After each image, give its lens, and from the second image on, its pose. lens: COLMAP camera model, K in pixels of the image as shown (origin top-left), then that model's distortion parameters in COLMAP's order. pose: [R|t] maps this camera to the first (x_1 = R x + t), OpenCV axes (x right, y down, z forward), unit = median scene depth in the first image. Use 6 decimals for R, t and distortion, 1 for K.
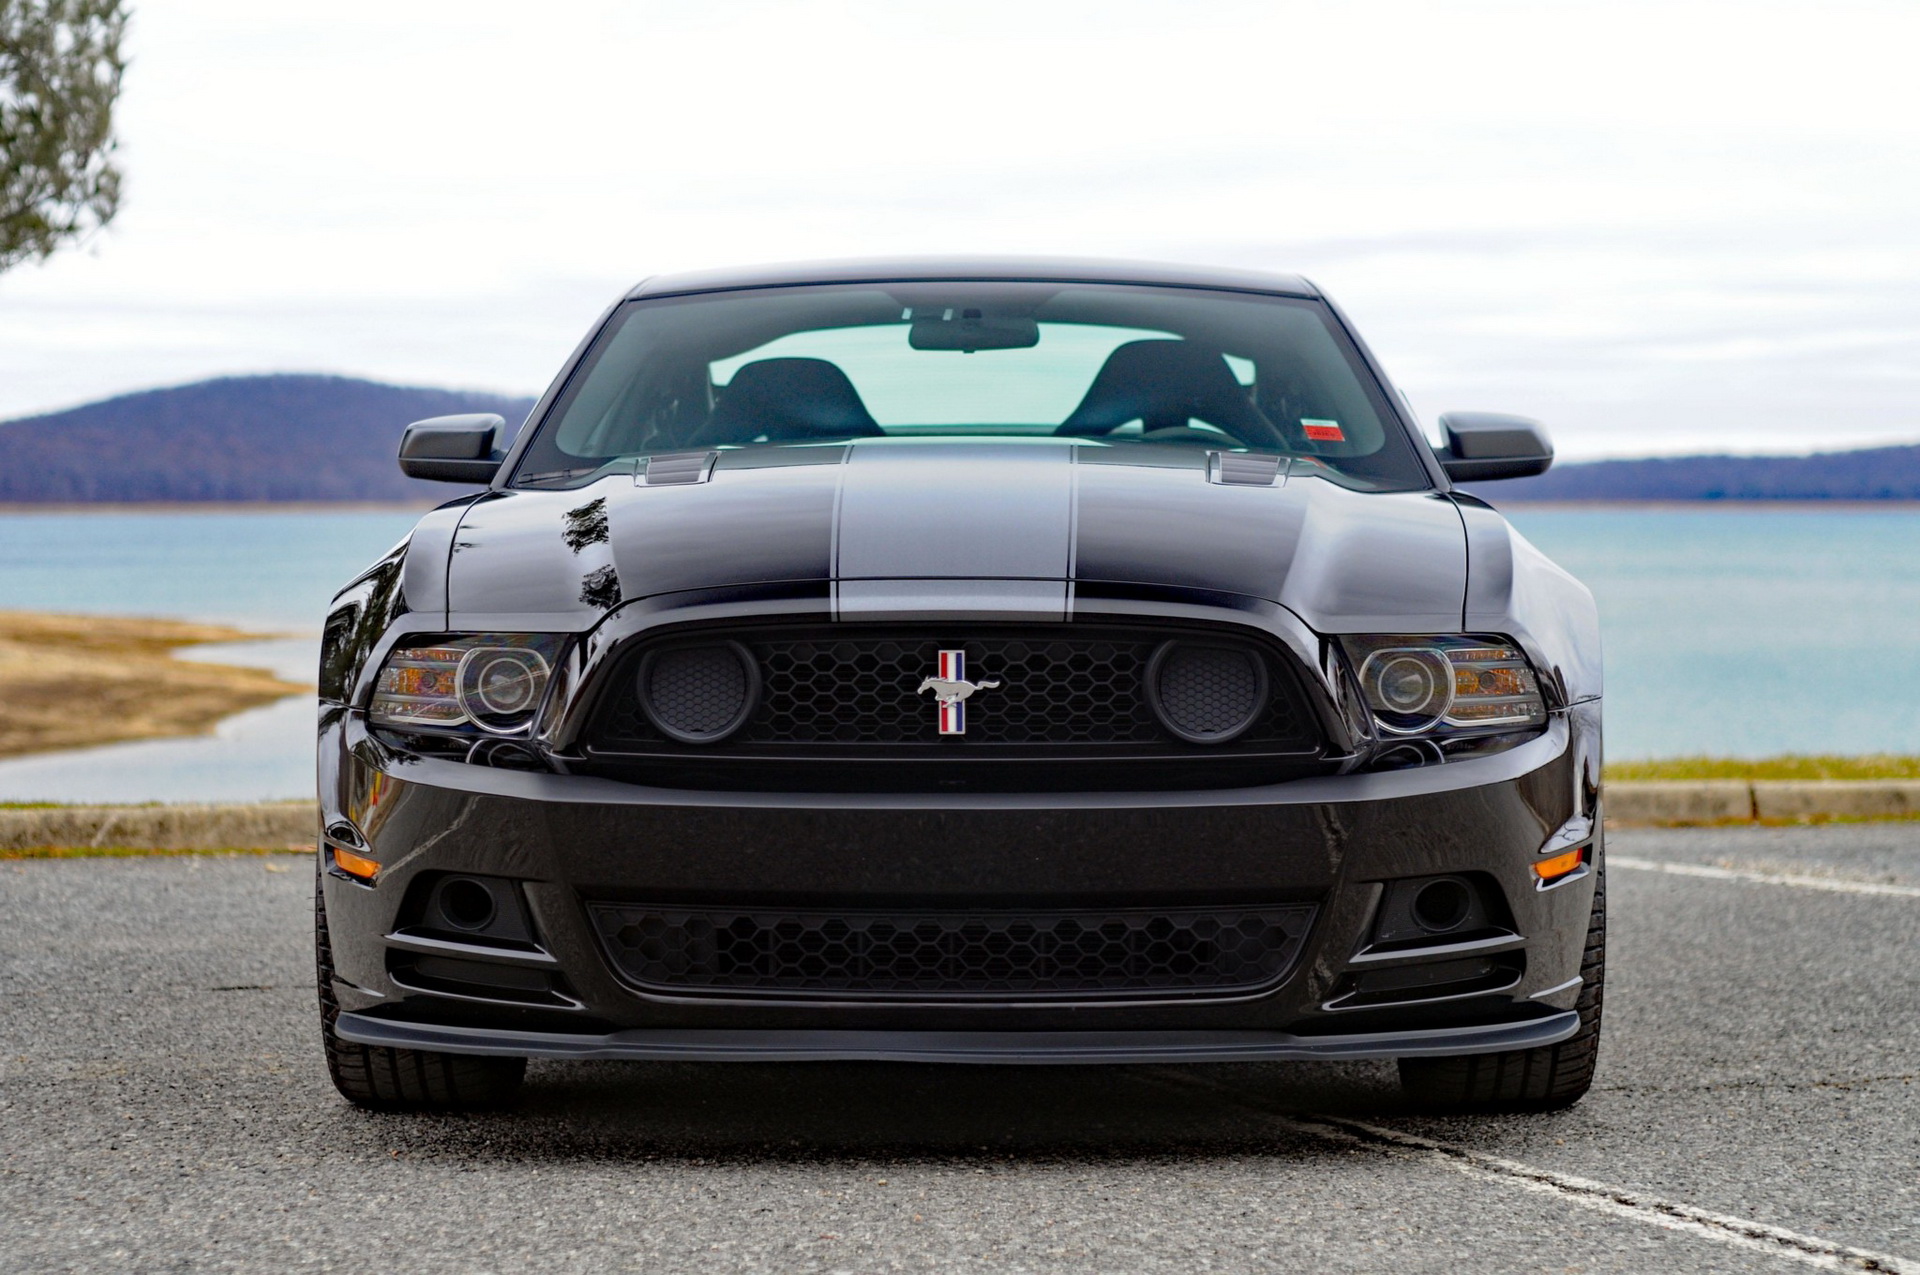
lens RADIAL K [[4262.0, 0, 960.0], [0, 4262.0, 637.5], [0, 0, 1]] dist [-0.034908, 0.009829]
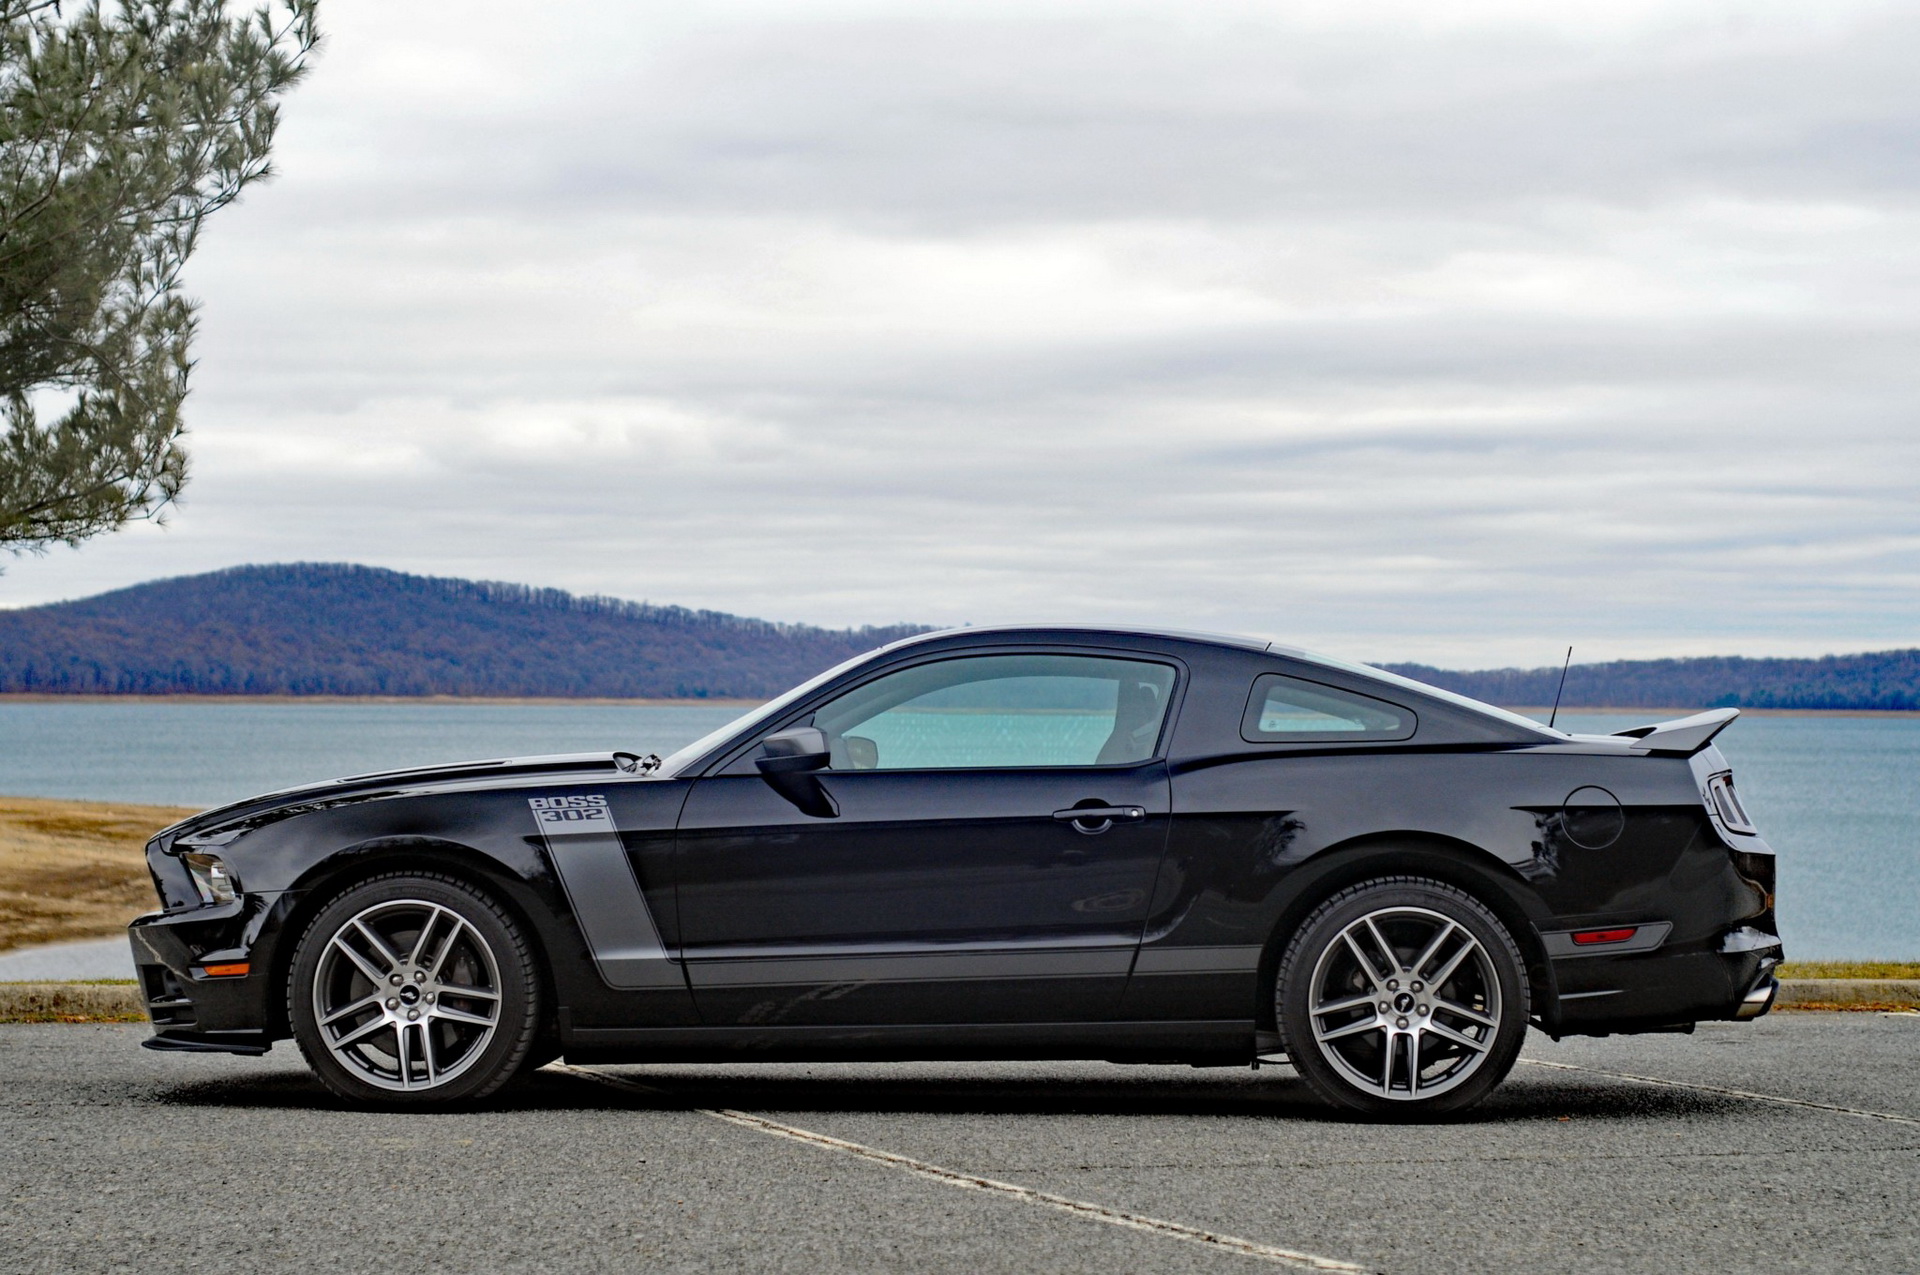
lens RADIAL K [[4262.0, 0, 960.0], [0, 4262.0, 637.5], [0, 0, 1]] dist [-0.034908, 0.009829]
pose [[0.999920, 0.011765, -0.004634, 0.090940], [-0.011967, 0.998855, -0.046311, -0.018407], [0.004084, 0.046362, 0.998916, -0.652317]]
